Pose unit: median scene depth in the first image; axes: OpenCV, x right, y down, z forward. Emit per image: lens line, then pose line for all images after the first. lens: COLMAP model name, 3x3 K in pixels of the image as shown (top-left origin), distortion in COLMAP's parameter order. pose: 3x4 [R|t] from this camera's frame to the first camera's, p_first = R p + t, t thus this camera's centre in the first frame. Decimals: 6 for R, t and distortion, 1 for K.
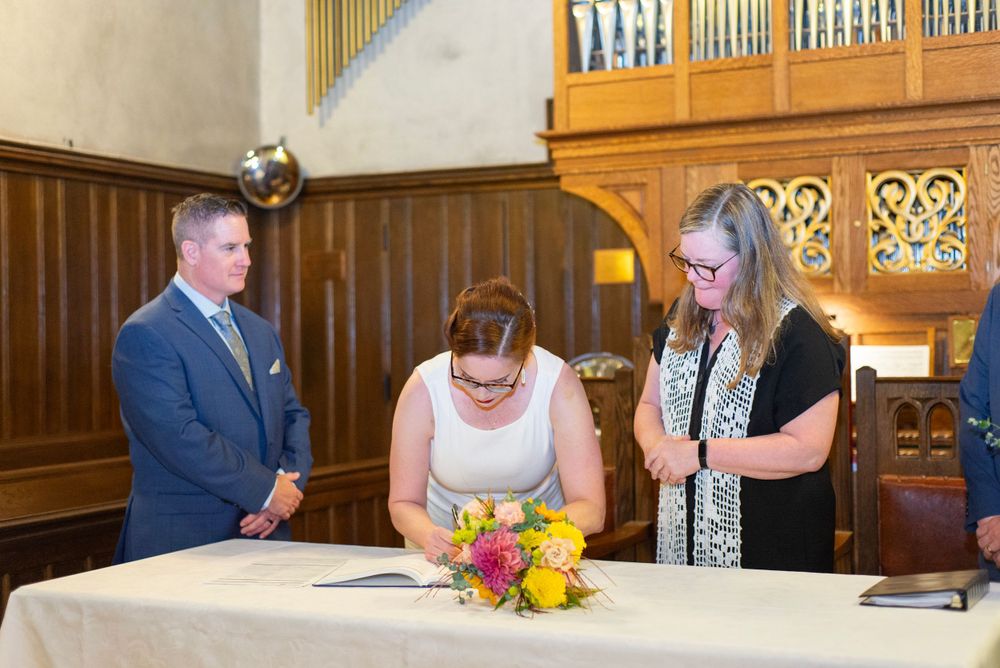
lens RADIAL K [[1449.2, 0, 502.1], [0, 1449.2, 320.6], [0, 0, 1]] dist [0.017069, 0.004638]
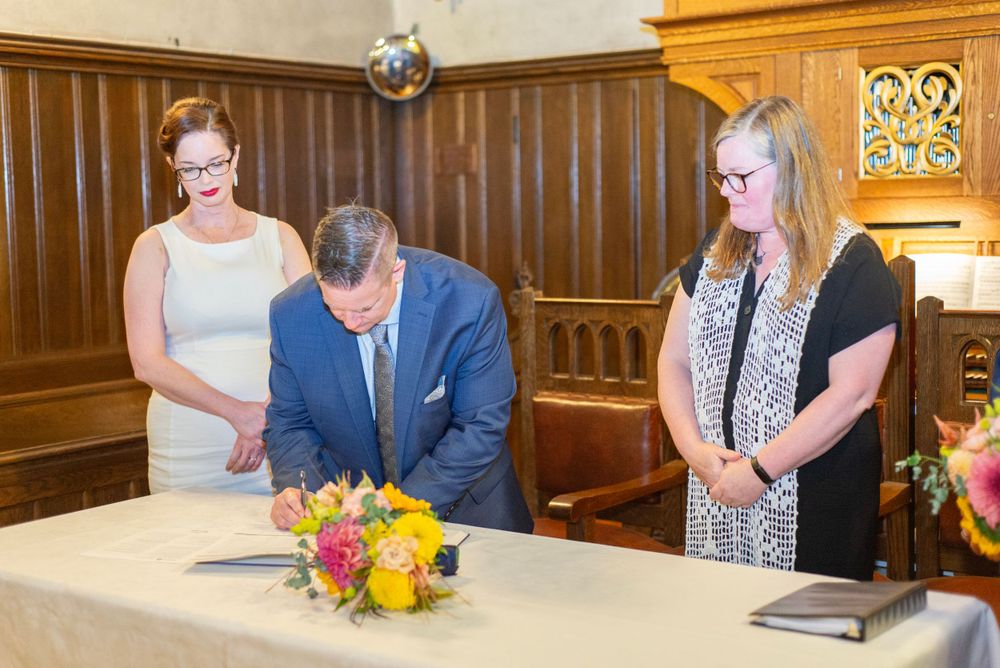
lens RADIAL K [[1442.5, 0, 501.4], [0, 1442.5, 334.2], [0, 0, 1]] dist [0.019126, -0.014066]
pose [[0.982548, 0.011282, -0.185665, 0.111946], [0.007922, 0.994715, 0.102370, -0.026041], [0.185839, -0.102054, 0.977266, 0.071748]]
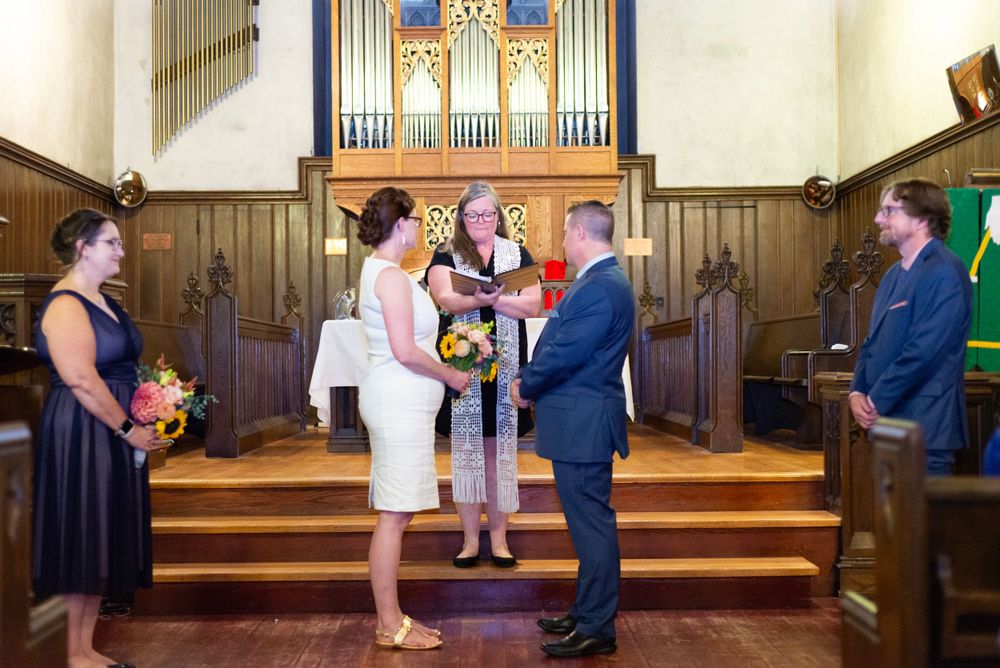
lens RADIAL K [[1404.4, 0, 497.3], [0, 1404.4, 332.9], [0, 0, 1]] dist [0.005547, -0.028181]
pose [[0.895495, 0.014183, 0.444845, -0.658800], [-0.007511, 0.999831, -0.016758, 0.126404], [-0.445007, 0.011665, 0.895451, -0.905850]]
